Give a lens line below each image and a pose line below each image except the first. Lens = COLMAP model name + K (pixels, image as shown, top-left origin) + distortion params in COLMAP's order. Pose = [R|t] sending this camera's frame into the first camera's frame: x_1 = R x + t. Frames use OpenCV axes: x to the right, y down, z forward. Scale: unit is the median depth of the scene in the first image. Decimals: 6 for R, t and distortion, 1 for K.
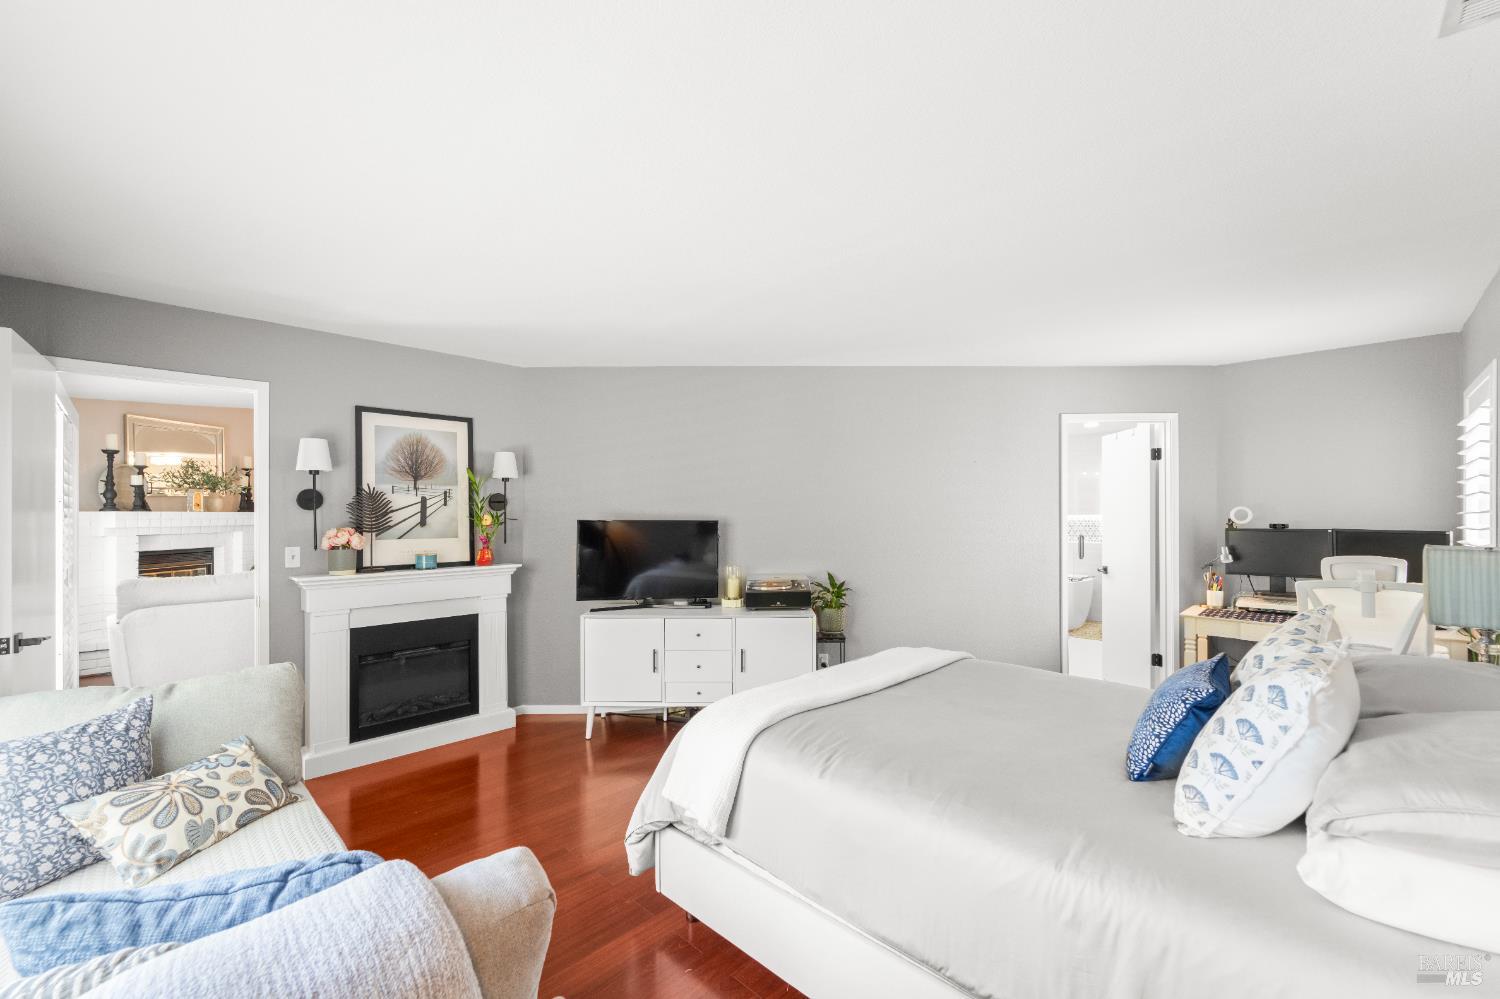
lens RADIAL K [[606.7, 0, 745.7], [0, 606.7, 513.8], [0, 0, 1]] dist [-0.001752, -0.000372]
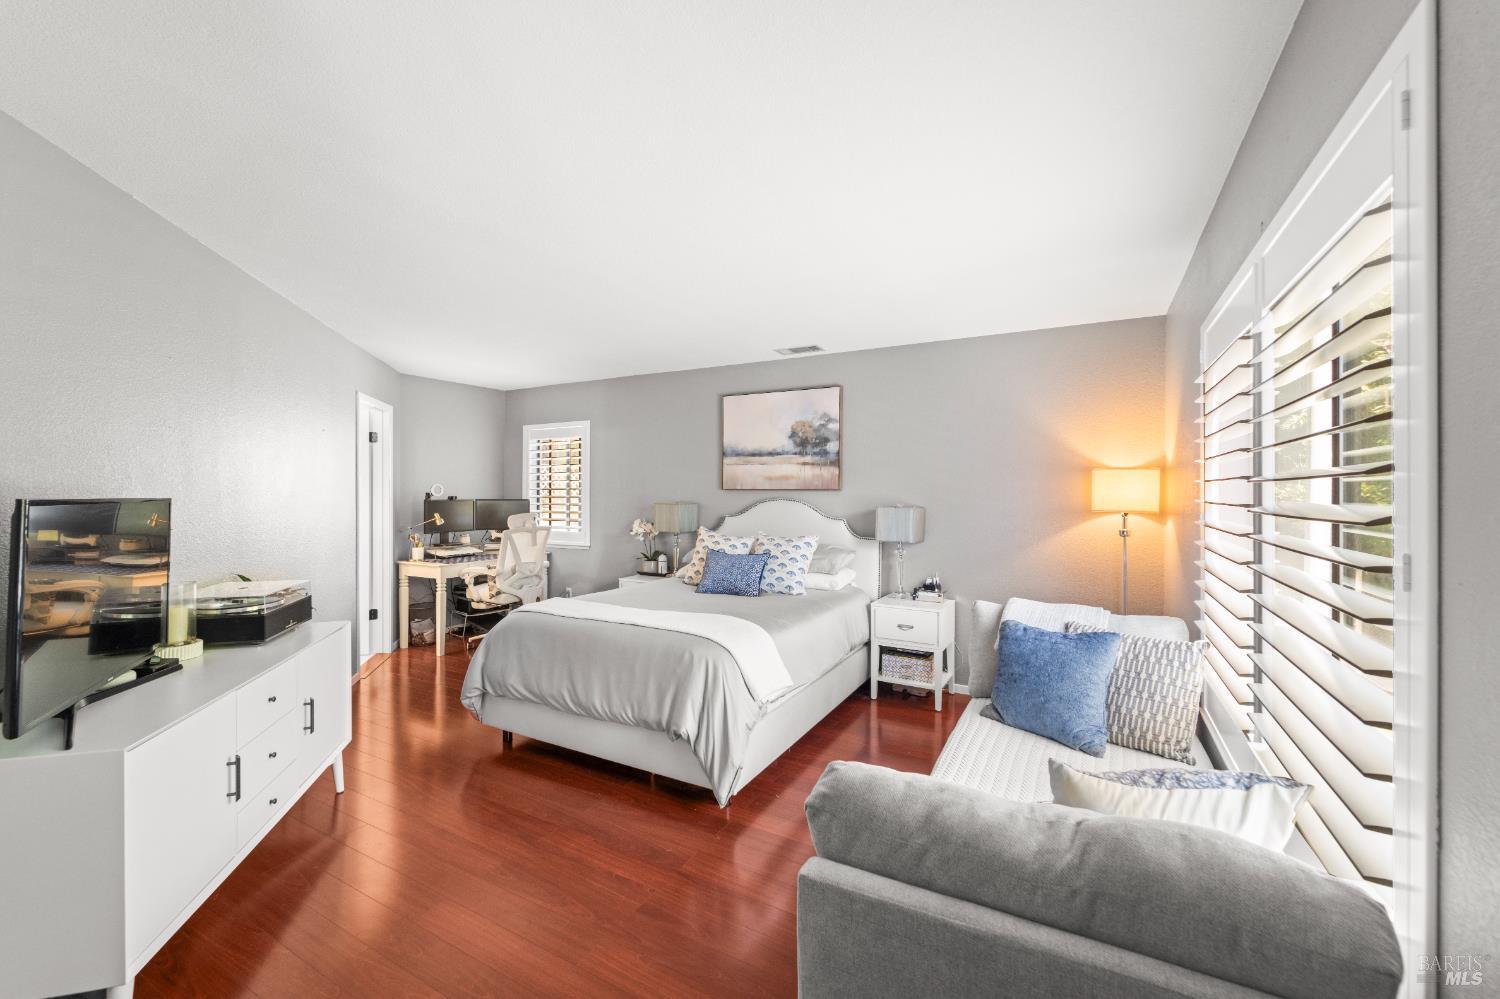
lens RADIAL K [[611.6, 0, 753.4], [0, 611.6, 488.9], [0, 0, 1]] dist [-0.003856, -0.000300]
pose [[-0.275914, 0.002000, 0.961180, -0.750352], [-0.002181, 0.999994, -0.002707, 0.001791], [-0.961180, -0.002843, -0.275908, 0.720952]]
